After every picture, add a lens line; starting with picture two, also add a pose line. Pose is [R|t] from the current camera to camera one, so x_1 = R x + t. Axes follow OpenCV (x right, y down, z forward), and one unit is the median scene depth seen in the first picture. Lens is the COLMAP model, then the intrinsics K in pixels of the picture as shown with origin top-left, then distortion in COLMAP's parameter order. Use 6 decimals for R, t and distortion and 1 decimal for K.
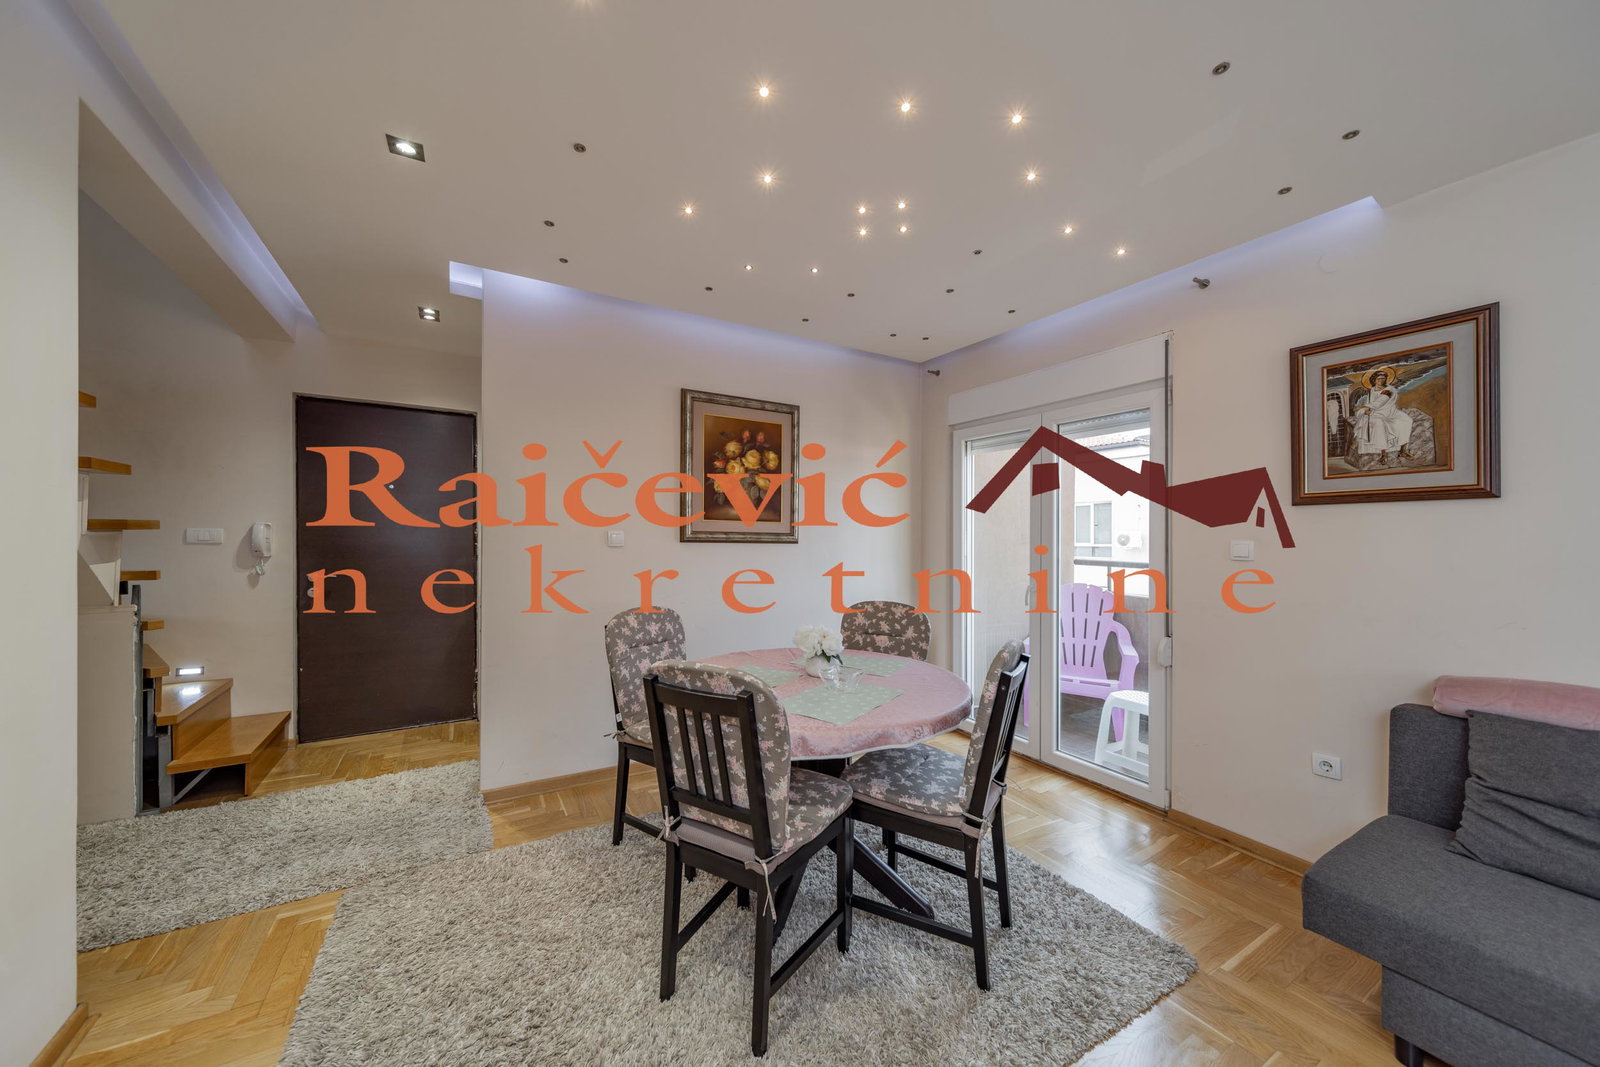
lens RADIAL K [[563.7, 0, 797.0], [0, 563.7, 540.5], [0, 0, 1]] dist [0.000017, 0.000101]
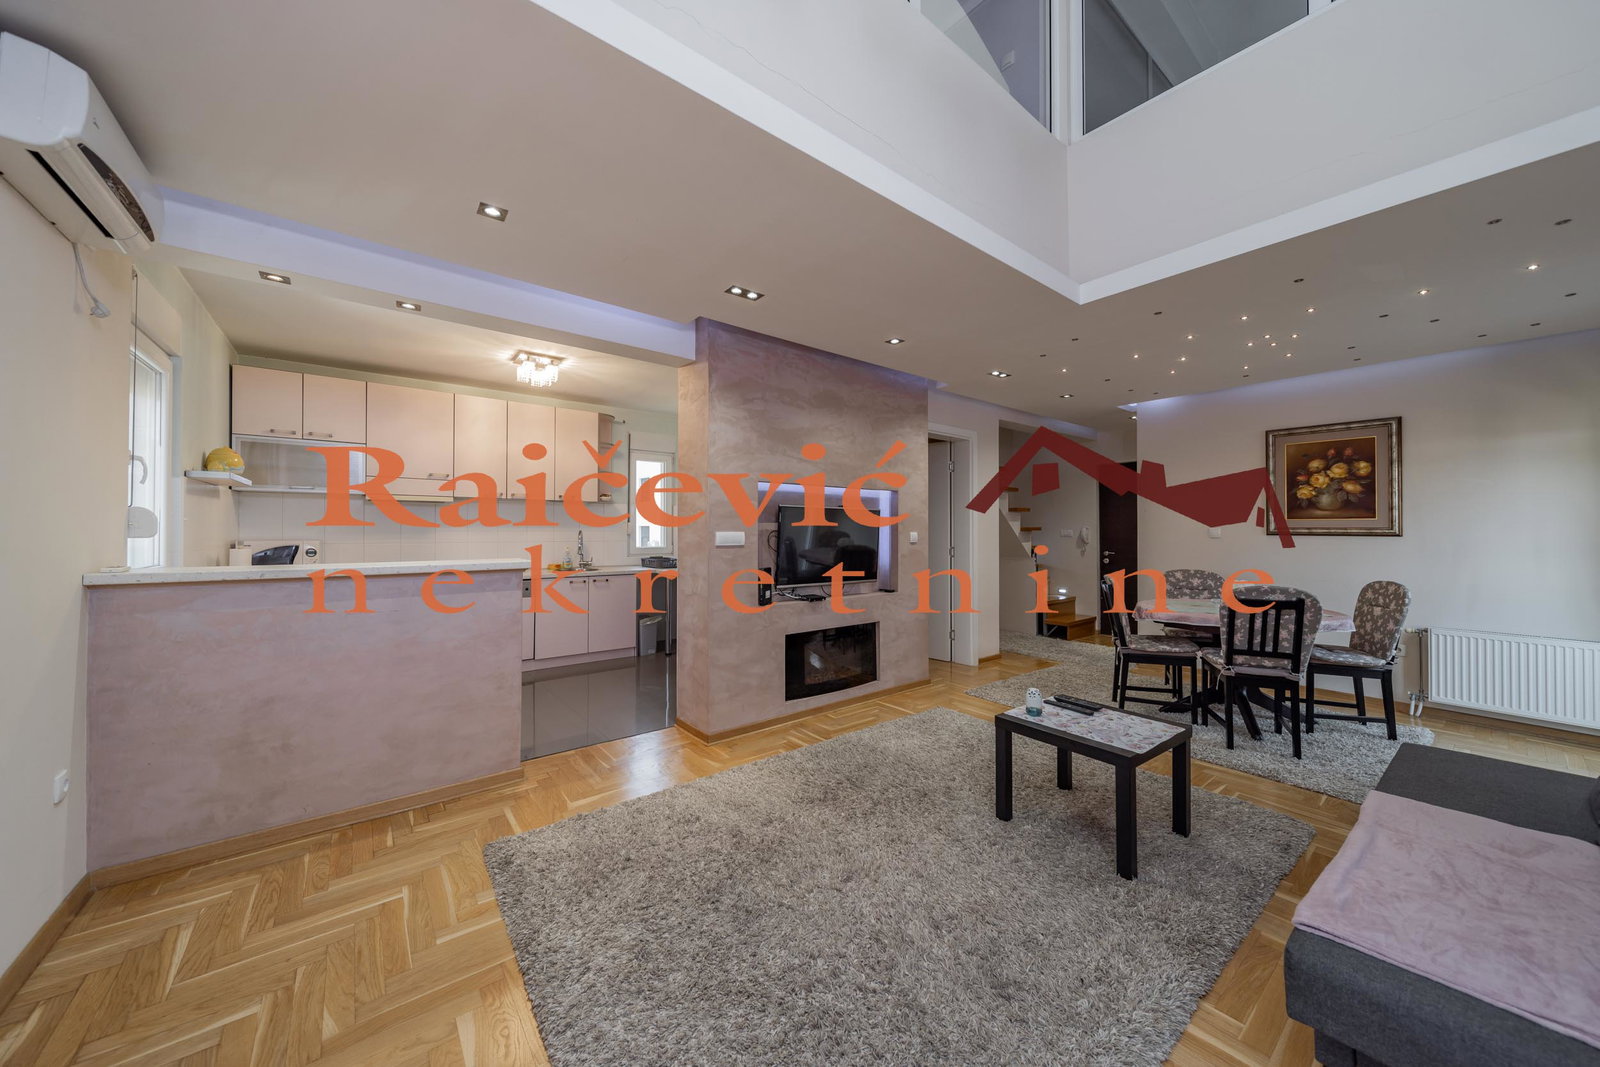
lens RADIAL K [[558.7, 0, 796.8], [0, 558.7, 522.1], [0, 0, 1]] dist [-0.000265, -0.000056]
pose [[0.141957, -0.026583, -0.989516, 1.054917], [-0.007778, 0.999579, -0.027969, 0.019256], [0.989842, 0.011667, 0.141691, -0.416869]]
